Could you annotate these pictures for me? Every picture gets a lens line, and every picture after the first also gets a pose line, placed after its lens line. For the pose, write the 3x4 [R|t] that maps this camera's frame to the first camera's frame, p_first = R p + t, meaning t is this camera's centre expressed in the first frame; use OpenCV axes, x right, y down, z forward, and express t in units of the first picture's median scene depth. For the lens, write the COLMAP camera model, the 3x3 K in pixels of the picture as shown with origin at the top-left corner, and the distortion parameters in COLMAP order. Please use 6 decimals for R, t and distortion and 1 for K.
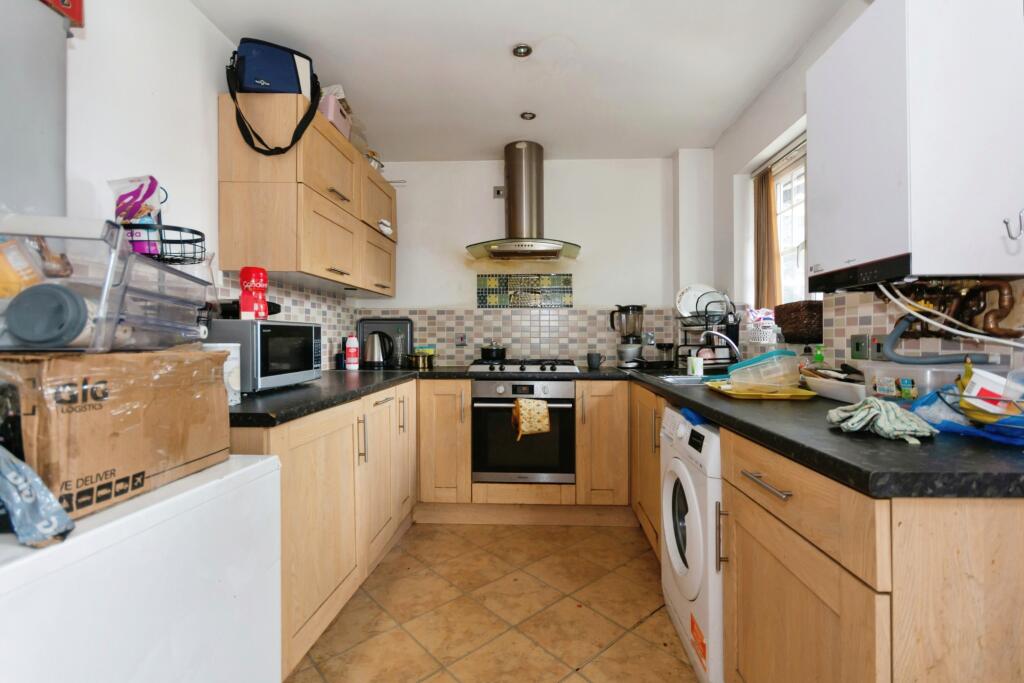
lens RADIAL K [[448.2, 0, 530.1], [0, 448.2, 337.3], [0, 0, 1]] dist [-0.001644, 0.000128]
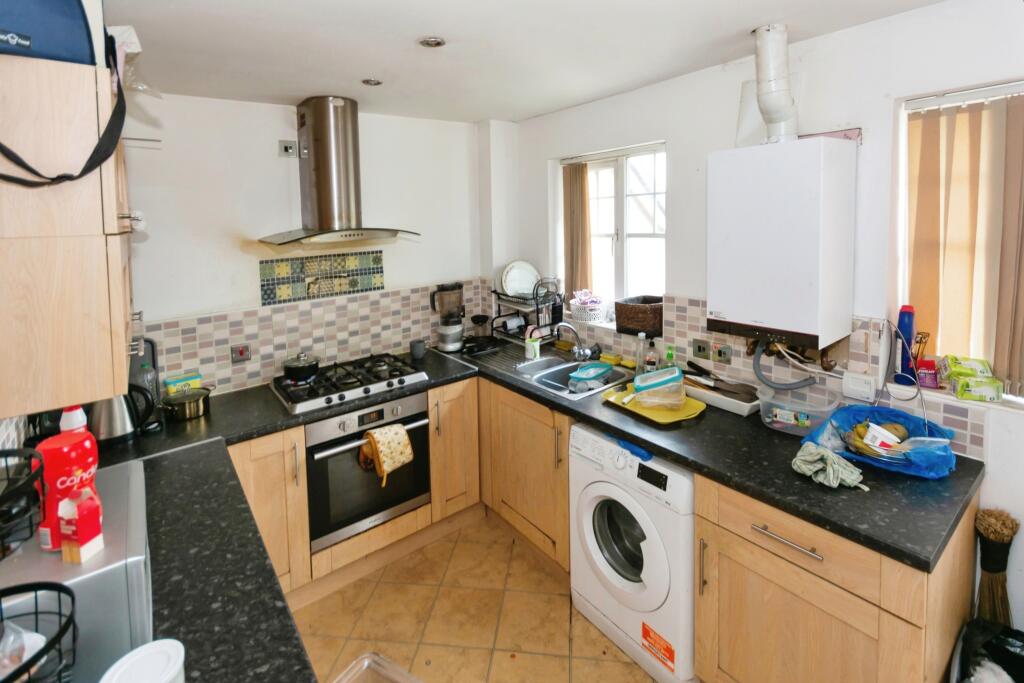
lens RADIAL K [[482.1, 0, 511.1], [0, 482.1, 247.0], [0, 0, 1]] dist [0.002153, 0.001044]
pose [[0.777909, -0.065766, 0.624925, -0.340614], [0.031040, 0.997316, 0.066317, -0.238378], [-0.627609, -0.032191, 0.777863, 0.167096]]
